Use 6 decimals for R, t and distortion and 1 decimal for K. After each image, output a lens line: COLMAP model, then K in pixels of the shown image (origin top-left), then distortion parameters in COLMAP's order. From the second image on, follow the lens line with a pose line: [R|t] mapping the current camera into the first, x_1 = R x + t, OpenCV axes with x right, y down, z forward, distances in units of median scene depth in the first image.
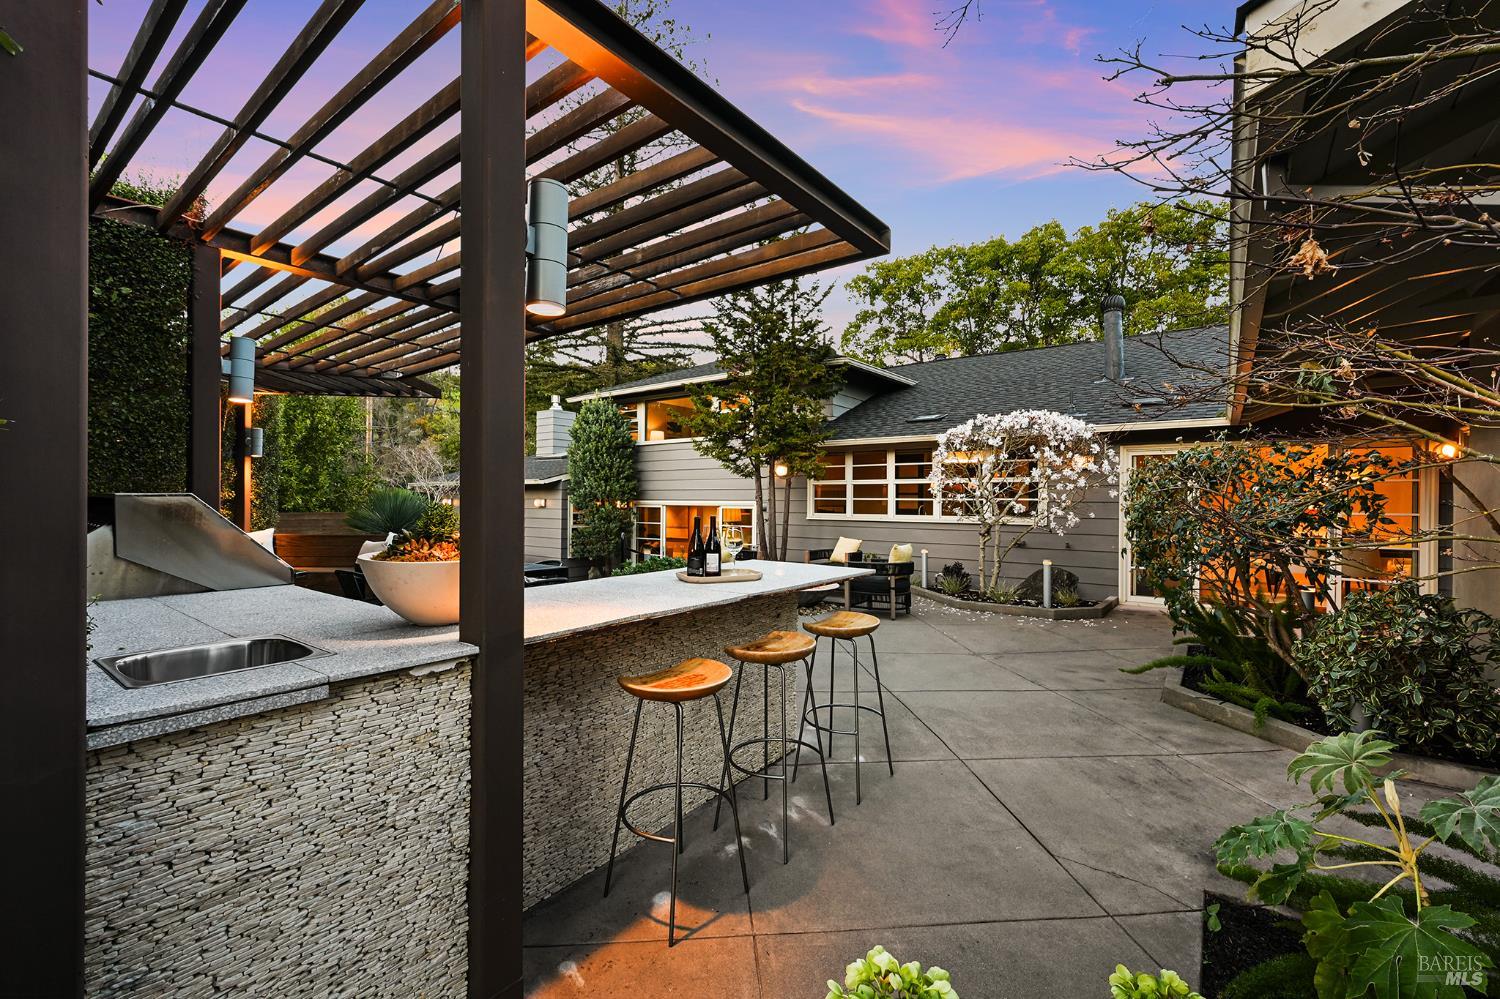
lens RADIAL K [[633.6, 0, 749.8], [0, 633.6, 498.7], [0, 0, 1]] dist [0.000146, 0.000062]
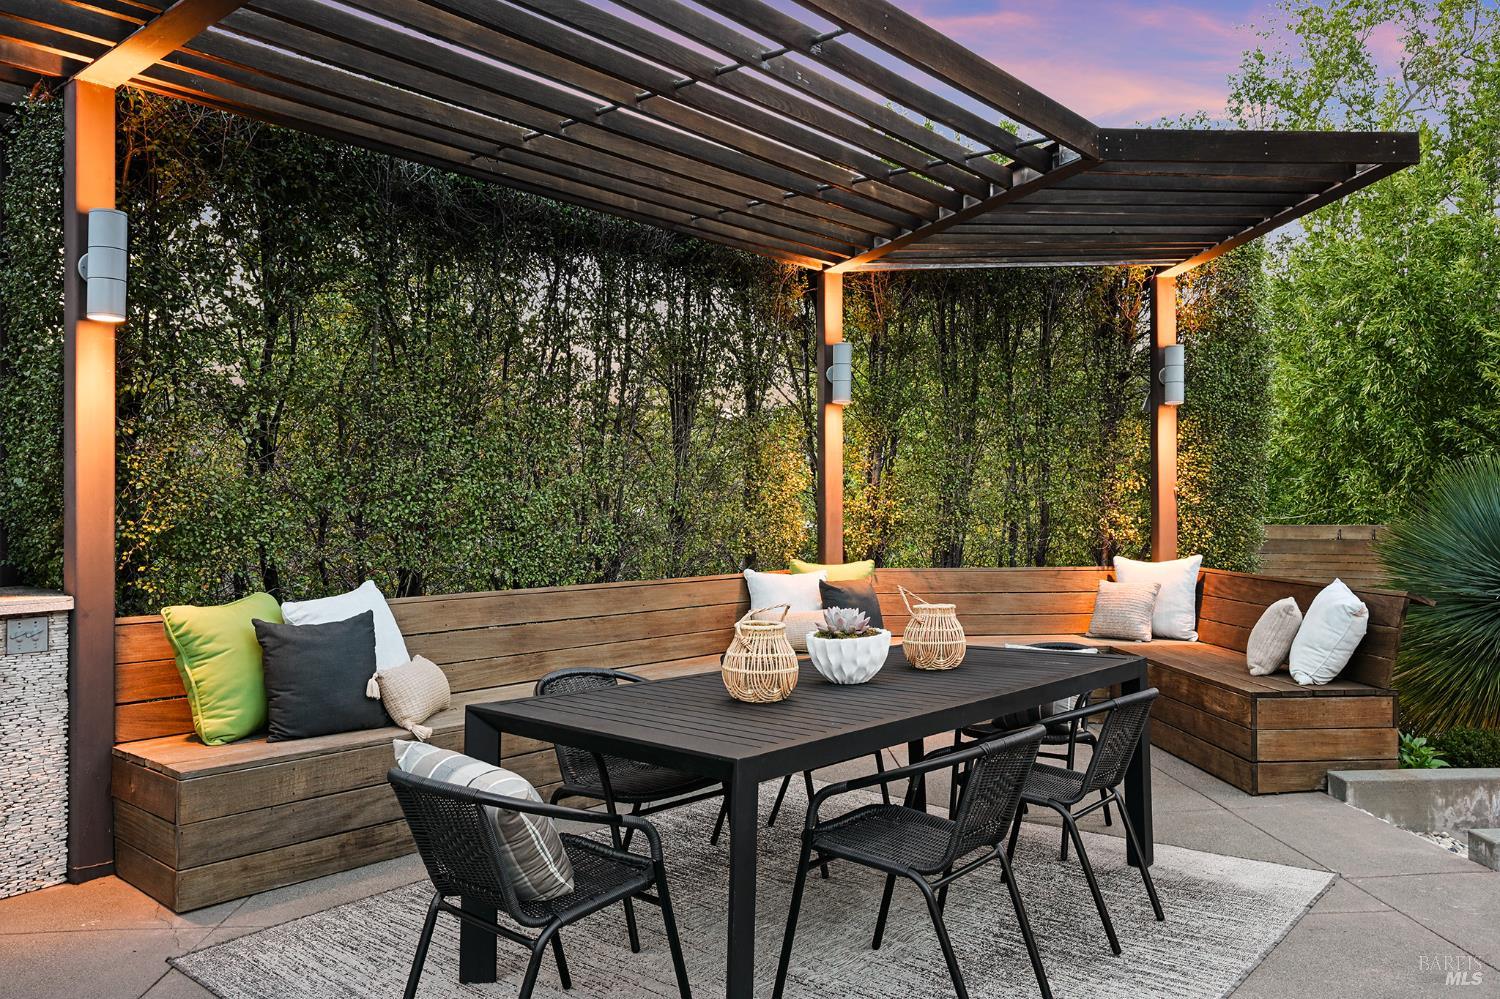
lens RADIAL K [[1112.2, 0, 754.3], [0, 1112.2, 498.7], [0, 0, 1]] dist [0.002043, -0.002026]
pose [[-0.063616, -0.009878, -0.997926, 0.047625], [0.007170, 0.999921, -0.010354, 0.006493], [0.997949, -0.007813, -0.063540, 0.412826]]
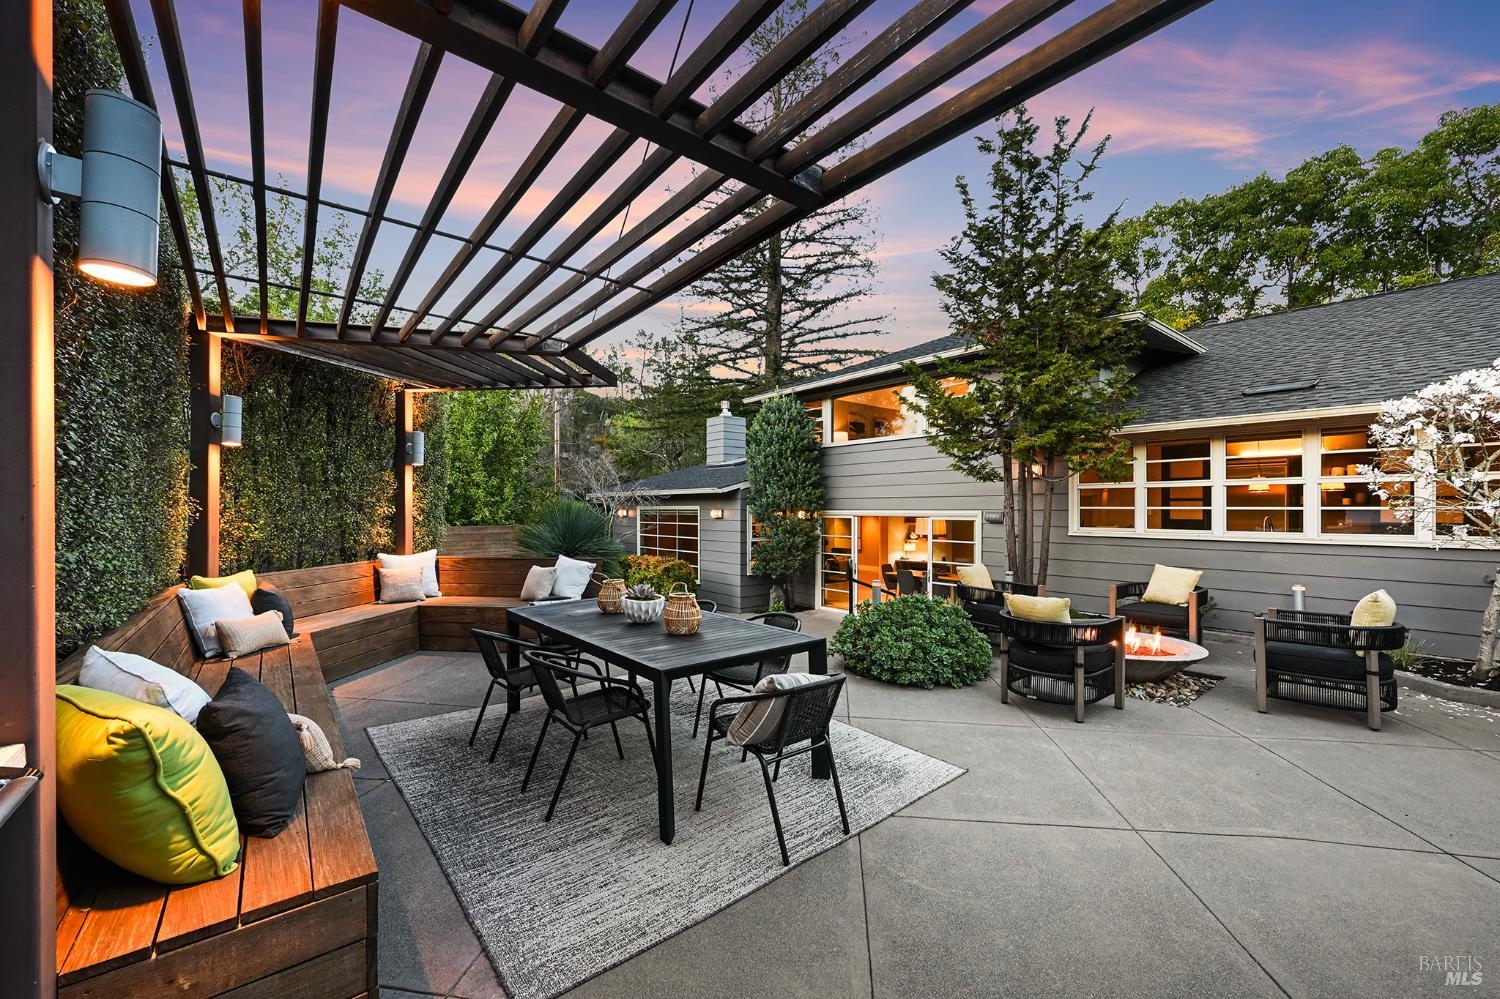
lens RADIAL K [[590.7, 0, 750.6], [0, 590.7, 504.8], [0, 0, 1]] dist [0.002406, -0.000007]
pose [[0.973671, -0.008933, -0.227783, -0.091052], [0.008811, 0.999960, -0.001554, -0.004555], [0.227787, -0.000494, 0.973711, 0.183992]]
